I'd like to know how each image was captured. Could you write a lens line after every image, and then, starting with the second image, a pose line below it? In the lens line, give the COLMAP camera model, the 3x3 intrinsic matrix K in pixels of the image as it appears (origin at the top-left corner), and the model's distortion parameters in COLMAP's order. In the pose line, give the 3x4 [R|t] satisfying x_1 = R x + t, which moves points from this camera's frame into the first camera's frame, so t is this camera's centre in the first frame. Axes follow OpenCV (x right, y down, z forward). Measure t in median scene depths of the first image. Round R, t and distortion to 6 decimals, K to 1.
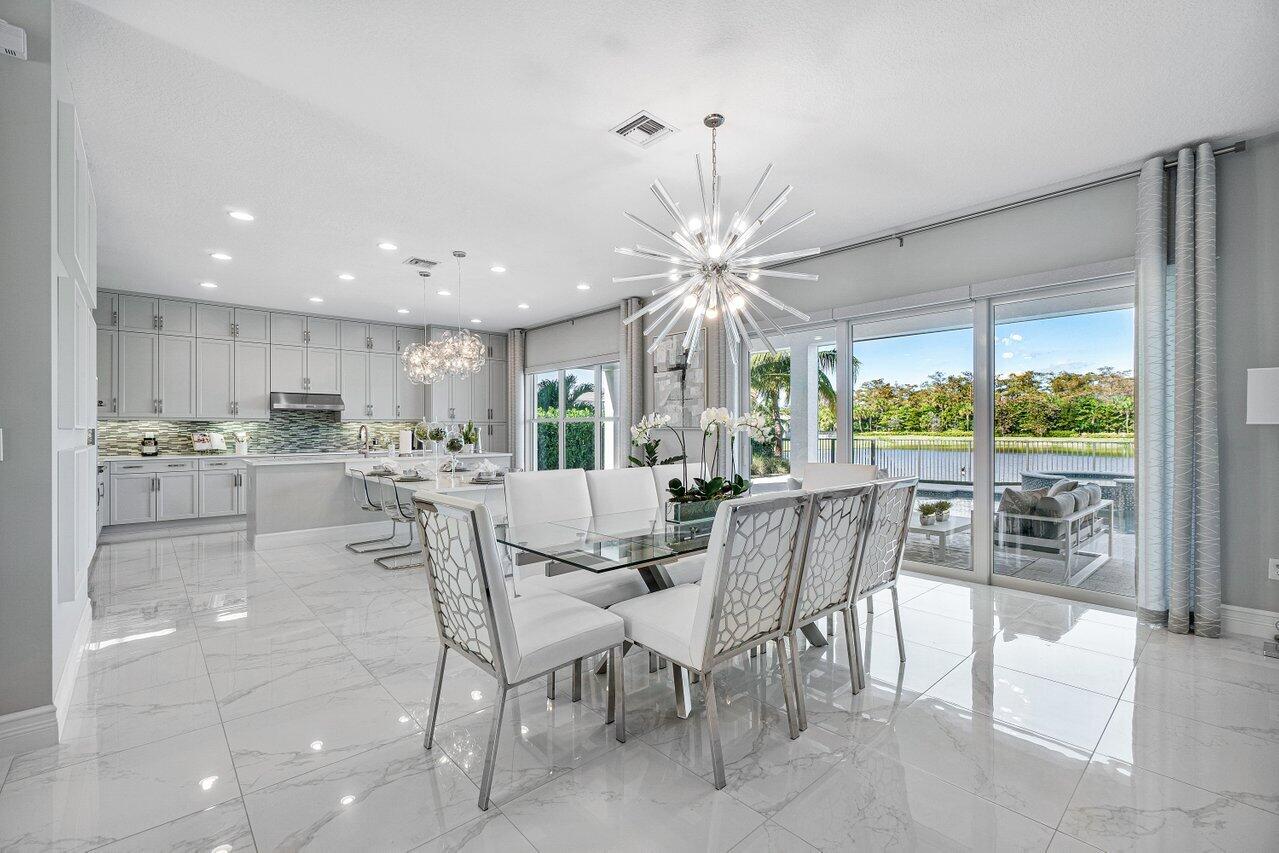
lens RADIAL K [[552.7, 0, 627.4], [0, 552.7, 433.1], [0, 0, 1]] dist [-0.004995, 0.000769]
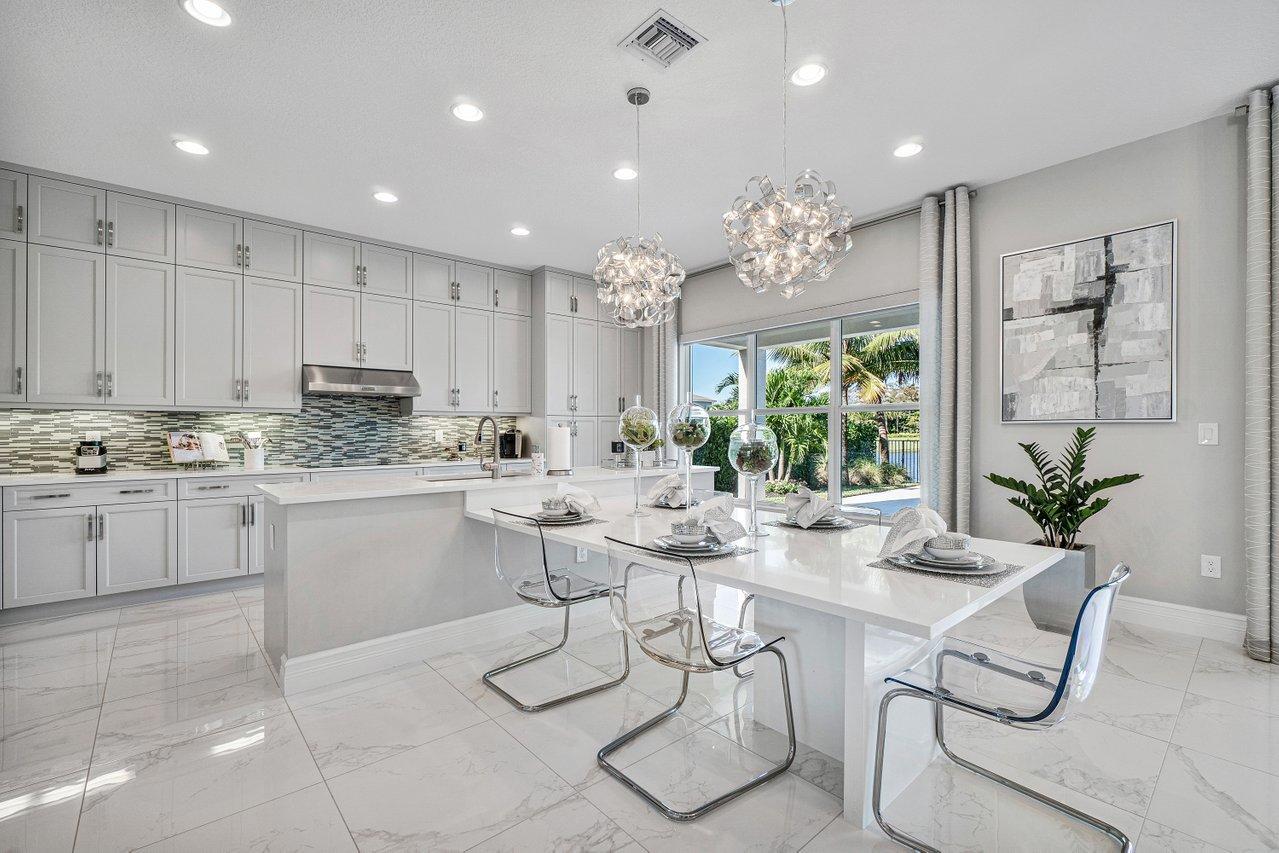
lens RADIAL K [[552.7, 0, 637.2], [0, 552.7, 431.2], [0, 0, 1]] dist [-0.004995, 0.000769]
pose [[0.999956, -0.002144, -0.009130, -0.278865], [0.002082, 0.999974, -0.006841, 0.003083], [0.009145, 0.006821, 0.999935, 0.404936]]
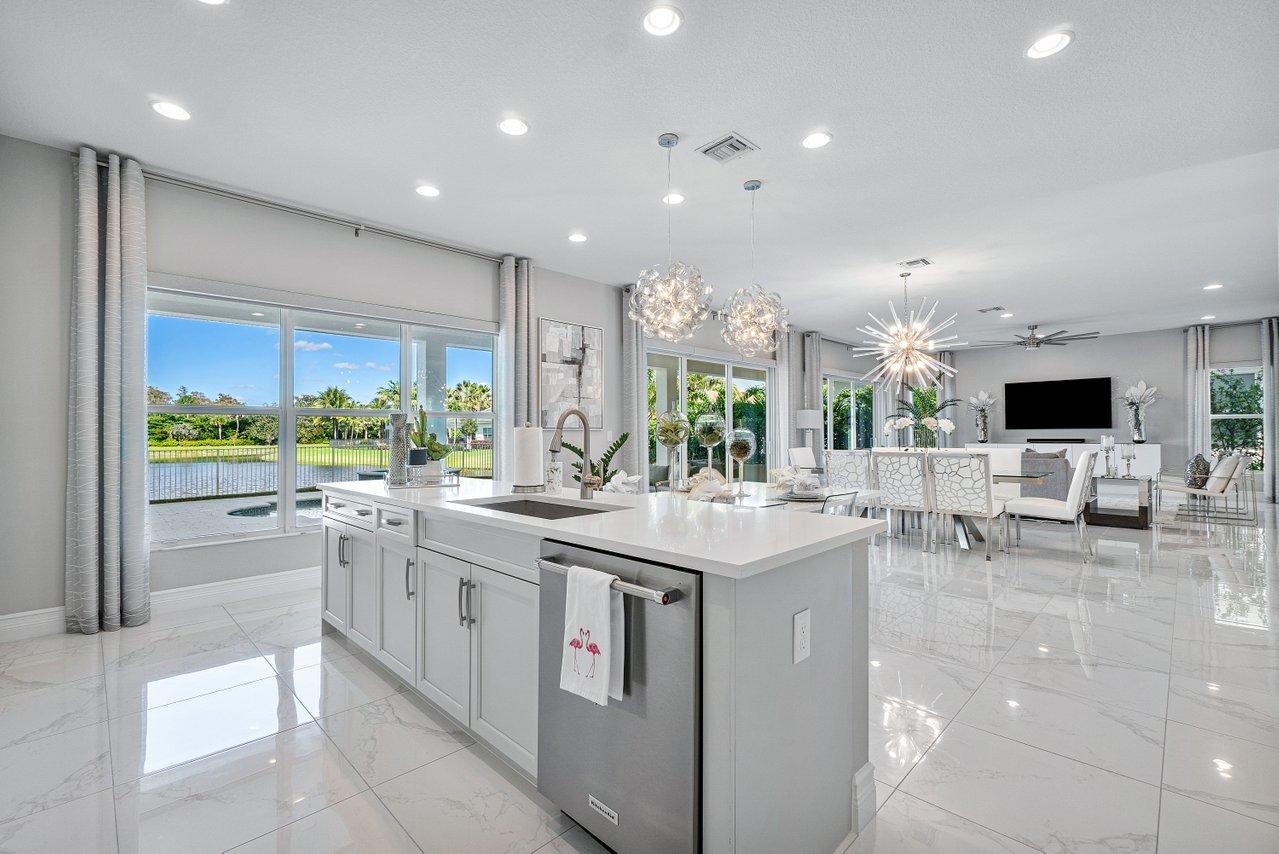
lens RADIAL K [[552.7, 0, 621.7], [0, 552.7, 425.3], [0, 0, 1]] dist [-0.004995, 0.000769]
pose [[-0.041979, 0.017812, 0.998960, -0.699343], [0.017194, 0.999706, -0.017103, 0.002134], [-0.998971, 0.016458, -0.042273, 0.823195]]
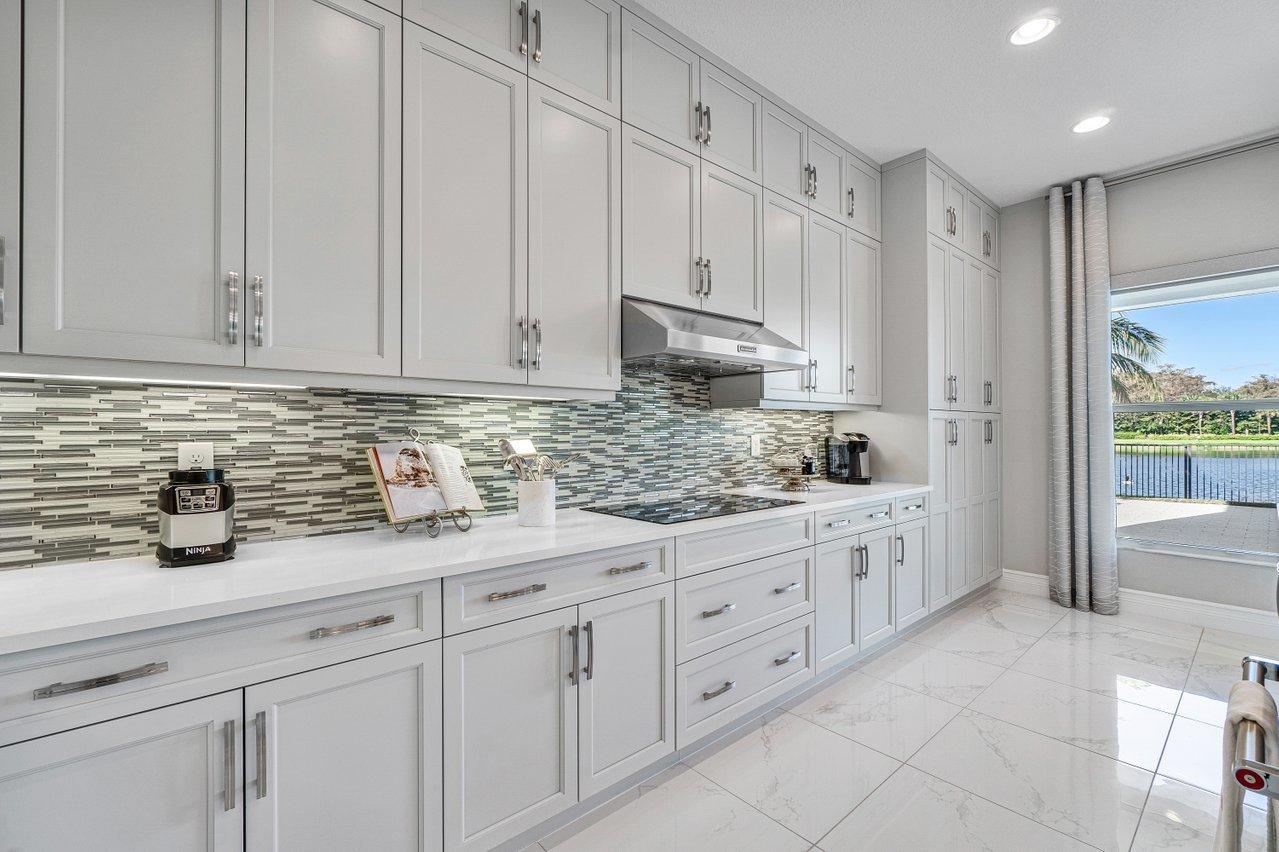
lens RADIAL K [[552.7, 0, 629.2], [0, 552.7, 429.7], [0, 0, 1]] dist [-0.004995, 0.000769]
pose [[0.999820, -0.001472, -0.018893, -0.640212], [0.001283, 0.999949, -0.010005, -0.004040], [0.018906, 0.009979, 0.999771, 0.726548]]
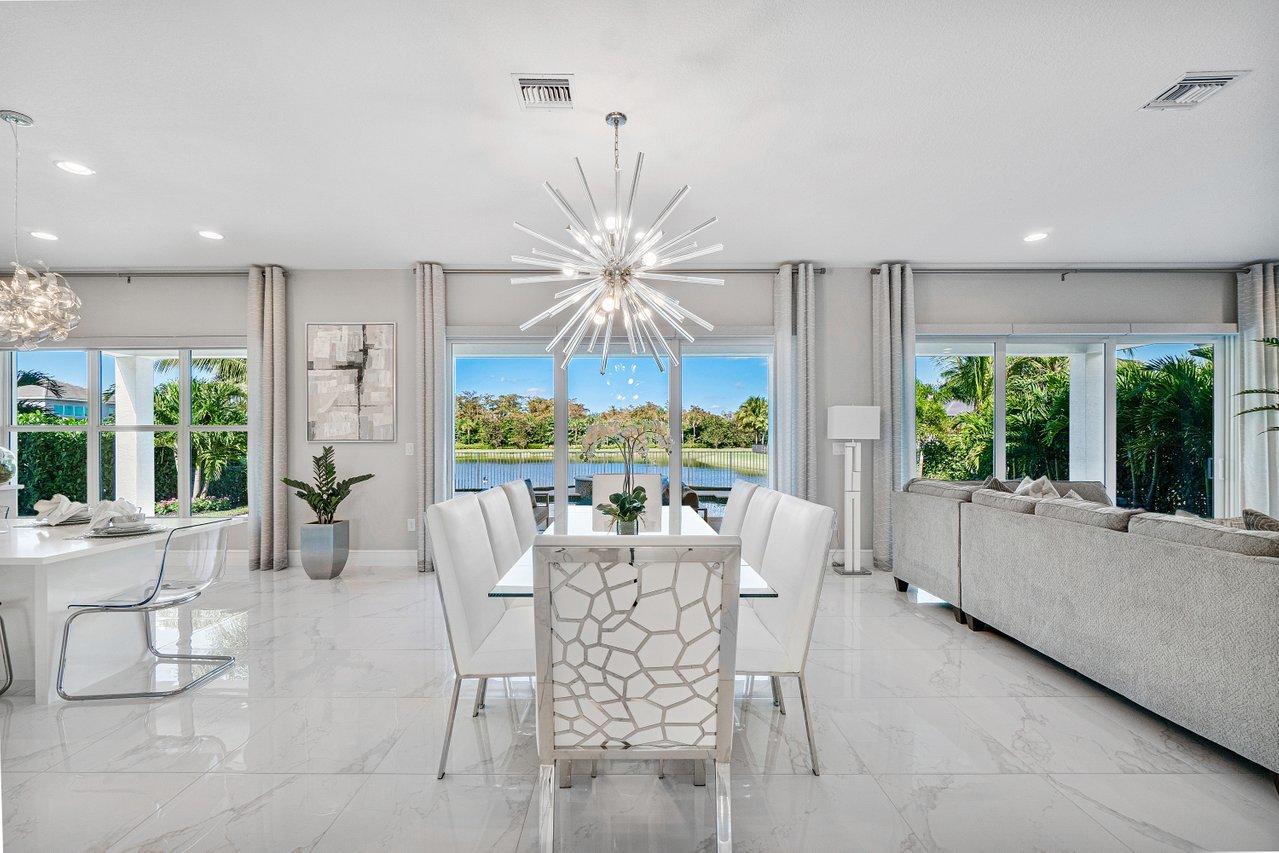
lens RADIAL K [[552.7, 0, 634.4], [0, 552.7, 446.9], [0, 0, 1]] dist [-0.004995, 0.000769]
pose [[0.661217, -0.007422, 0.750158, -0.206675], [0.007537, 0.999966, 0.003251, 0.000140], [-0.750157, 0.003504, 0.661250, 0.131429]]
